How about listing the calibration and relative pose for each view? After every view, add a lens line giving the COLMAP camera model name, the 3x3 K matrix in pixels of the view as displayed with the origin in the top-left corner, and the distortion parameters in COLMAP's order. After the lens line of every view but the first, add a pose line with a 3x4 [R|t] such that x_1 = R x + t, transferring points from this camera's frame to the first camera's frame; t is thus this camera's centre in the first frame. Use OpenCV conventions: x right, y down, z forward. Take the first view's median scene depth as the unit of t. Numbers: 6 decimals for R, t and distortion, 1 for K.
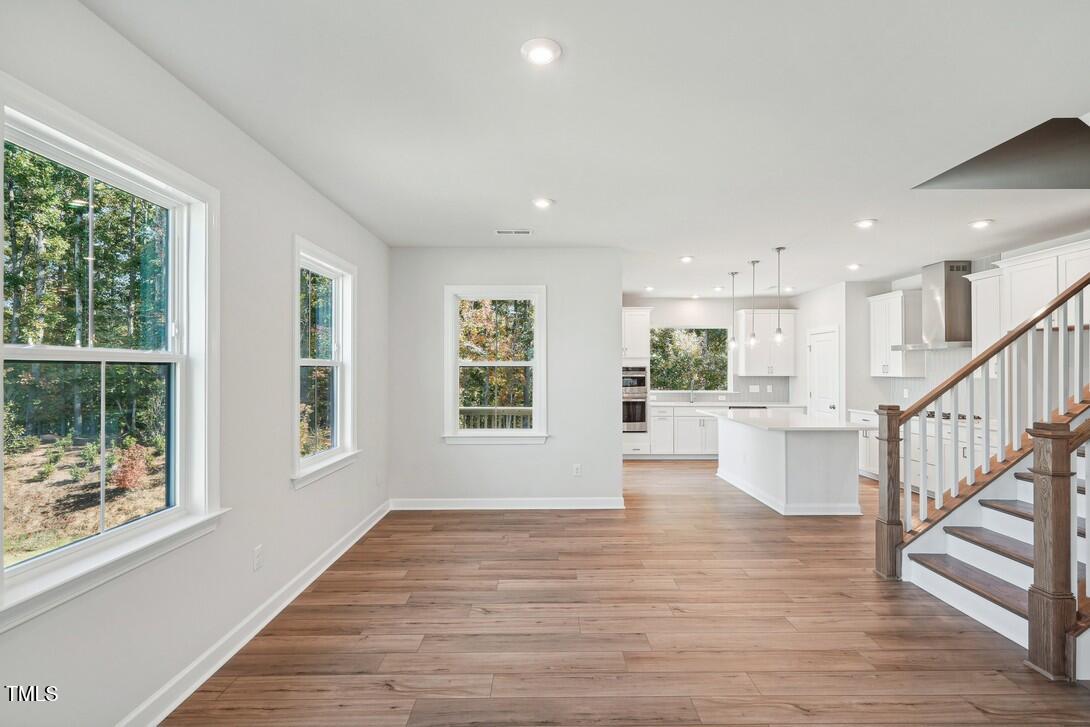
lens RADIAL K [[509.4, 0, 546.8], [0, 509.4, 373.6], [0, 0, 1]] dist [-0.000574, -0.000078]
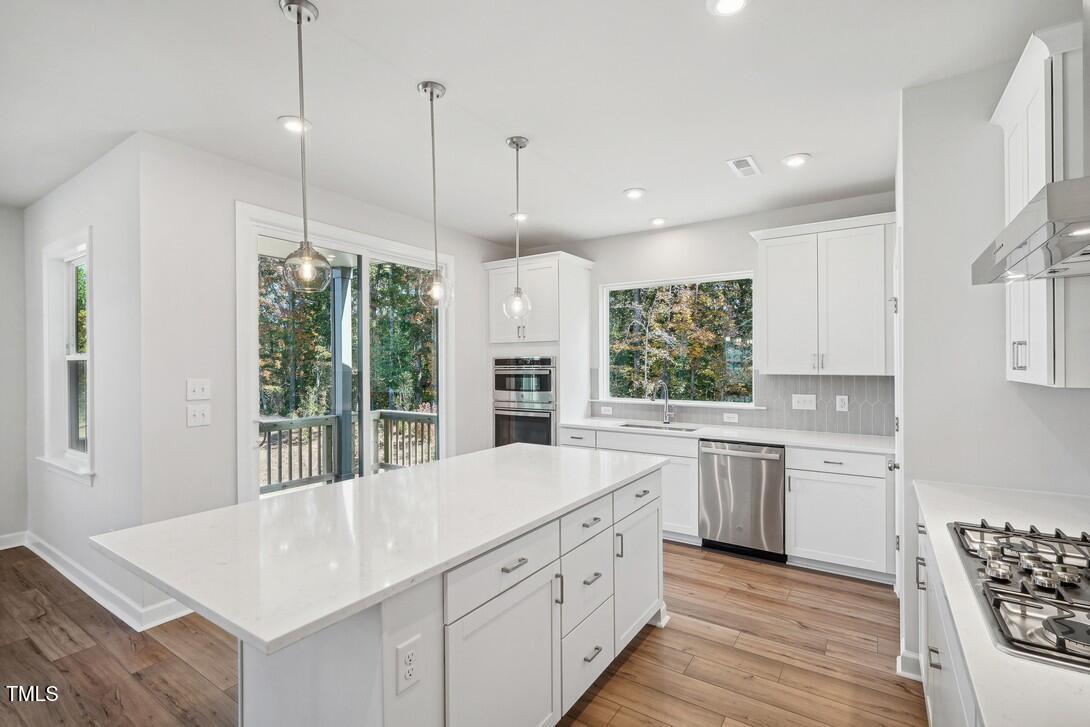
lens RADIAL K [[494.6, 0, 545.0], [0, 494.6, 363.5], [0, 0, 1]] dist [0.000676, -0.000029]
pose [[0.823985, -0.002414, -0.566607, 0.508360], [-0.000212, 0.999990, -0.004569, -0.003725], [0.566612, 0.003885, 0.823976, 0.536567]]
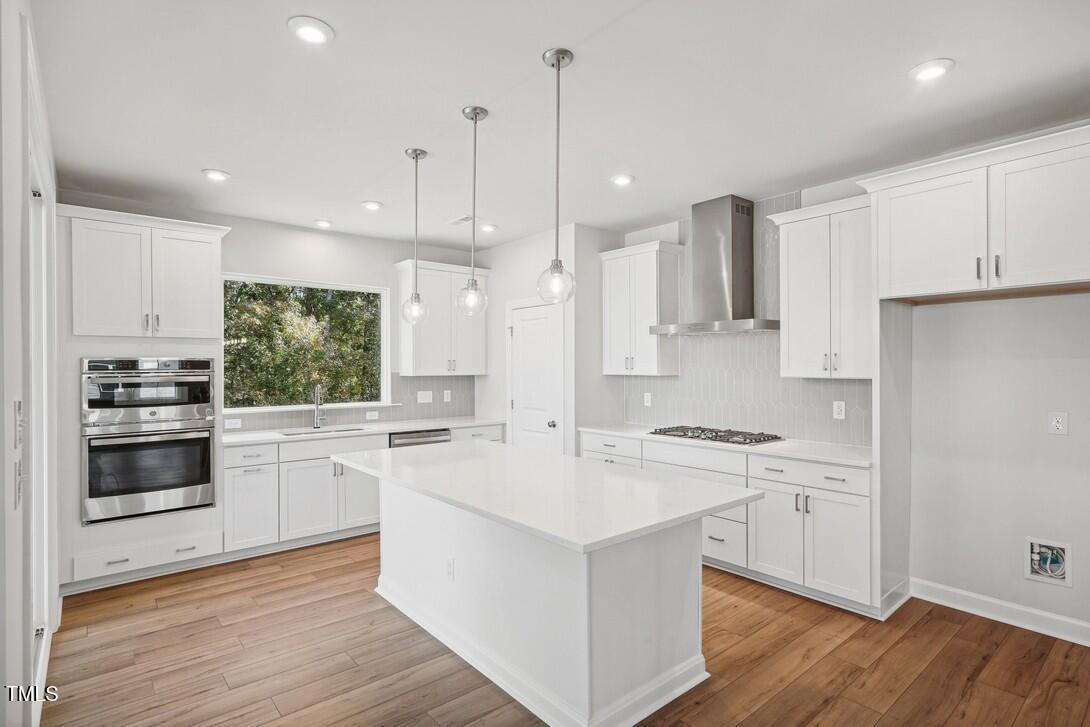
lens RADIAL K [[556.2, 0, 545.0], [0, 556.2, 363.5], [0, 0, 1]] dist [-0.003279, -0.000360]
pose [[0.776795, -0.000358, 0.629754, 0.114350], [0.007445, 0.999935, -0.008614, -0.003240], [-0.629710, 0.011380, 0.776747, 0.436898]]
